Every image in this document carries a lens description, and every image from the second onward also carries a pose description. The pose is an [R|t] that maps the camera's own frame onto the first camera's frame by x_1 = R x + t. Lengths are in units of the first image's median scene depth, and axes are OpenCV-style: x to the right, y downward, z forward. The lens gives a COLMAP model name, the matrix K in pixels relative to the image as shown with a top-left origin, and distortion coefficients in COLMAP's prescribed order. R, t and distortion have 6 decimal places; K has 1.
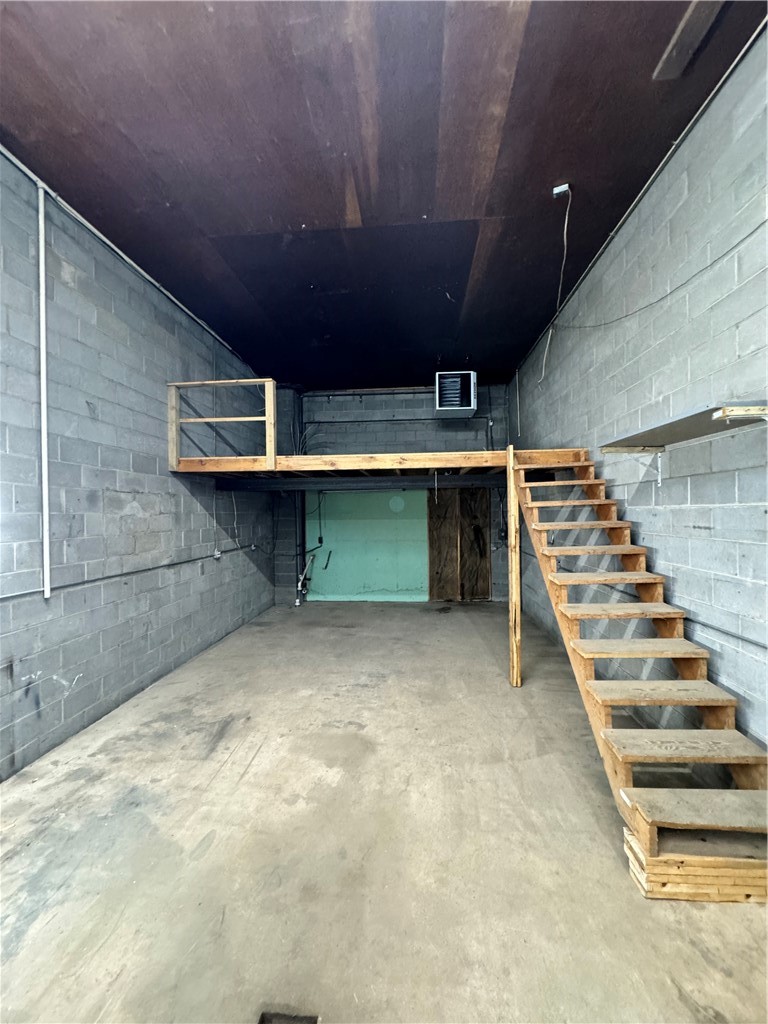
lens RADIAL K [[406.9, 0, 384.0], [0, 406.9, 512.0], [0, 0, 1]] dist [-0.002075, -0.000264]
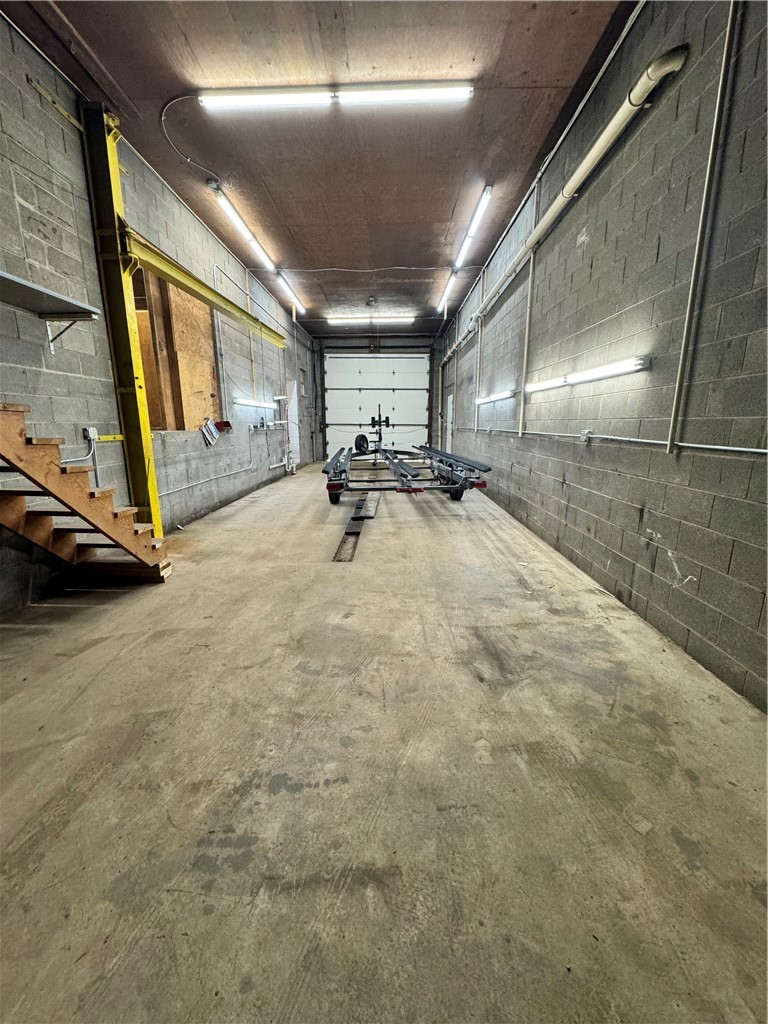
lens RADIAL K [[406.9, 0, 384.0], [0, 406.9, 512.0], [0, 0, 1]] dist [-0.002075, -0.000264]
pose [[-0.997978, 0.027467, -0.057314, -0.171686], [0.014654, 0.976938, 0.213020, 0.132079], [0.061843, 0.211750, -0.975365, 1.718646]]
